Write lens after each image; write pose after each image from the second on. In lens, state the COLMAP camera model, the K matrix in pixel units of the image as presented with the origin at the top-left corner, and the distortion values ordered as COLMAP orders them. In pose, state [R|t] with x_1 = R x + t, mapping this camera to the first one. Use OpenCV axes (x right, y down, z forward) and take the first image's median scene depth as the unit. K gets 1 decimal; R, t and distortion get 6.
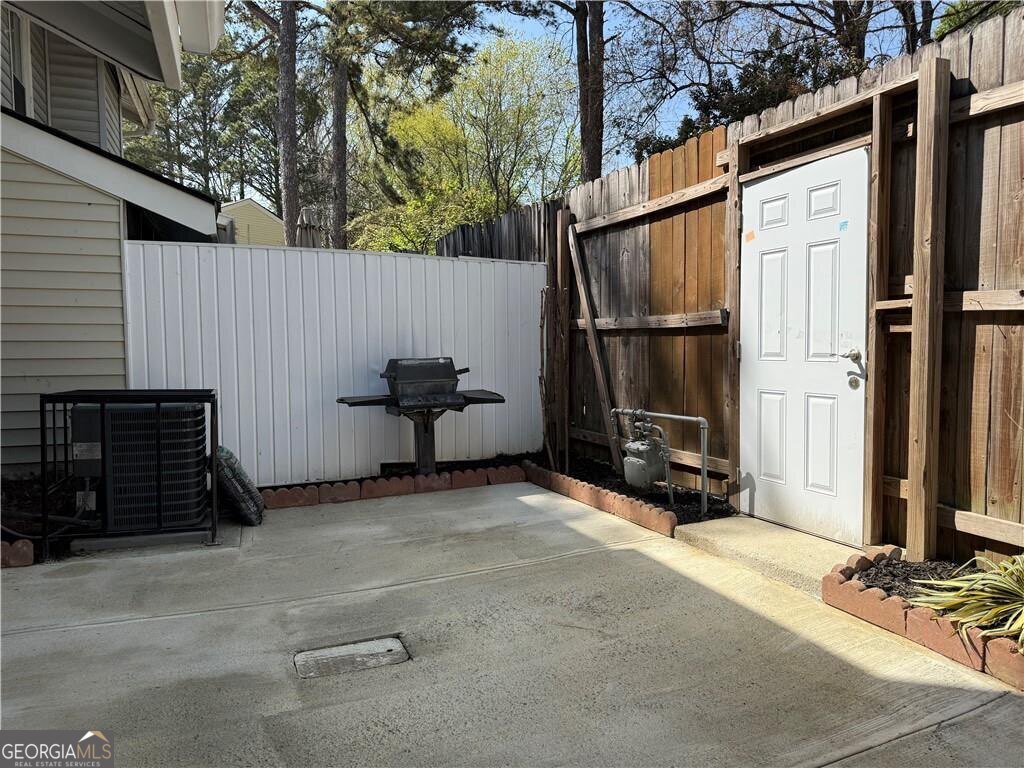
lens RADIAL K [[730.6, 0, 515.5], [0, 730.6, 387.6], [0, 0, 1]] dist [0.035455, -0.048042]
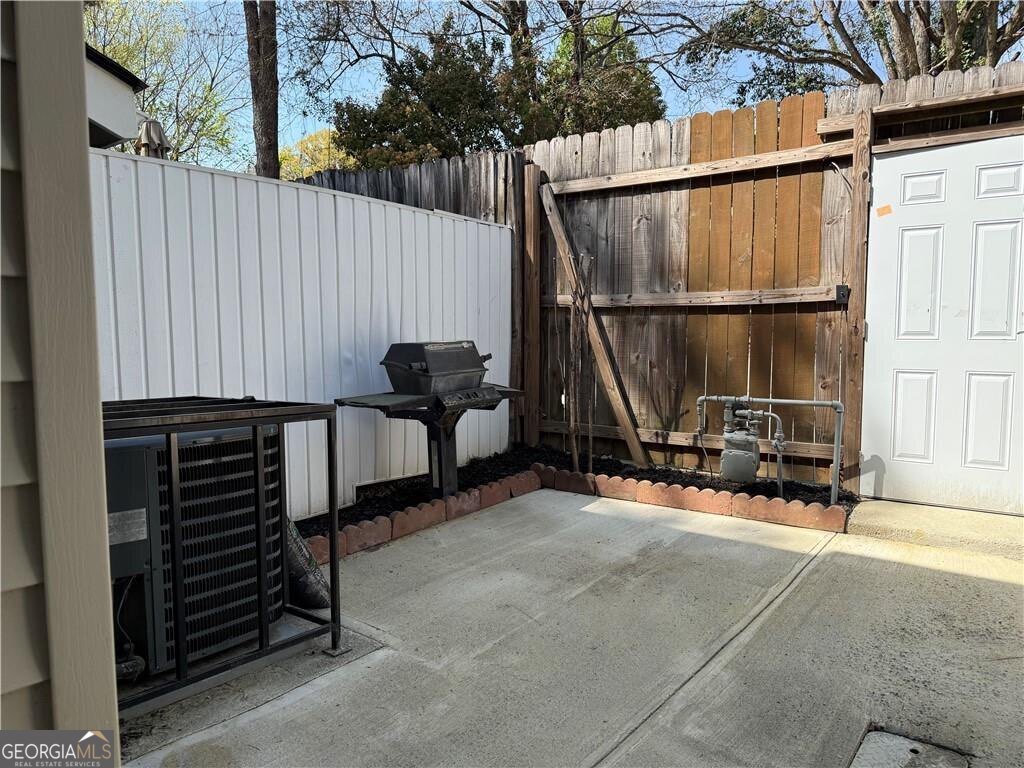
lens RADIAL K [[730.6, 0, 506.1], [0, 730.6, 387.5], [0, 0, 1]] dist [0.035455, -0.048042]
pose [[0.857841, -0.041923, 0.512203, -0.595048], [0.030122, 0.999055, 0.031322, -0.019022], [-0.513032, -0.011441, 0.858293, 0.414574]]
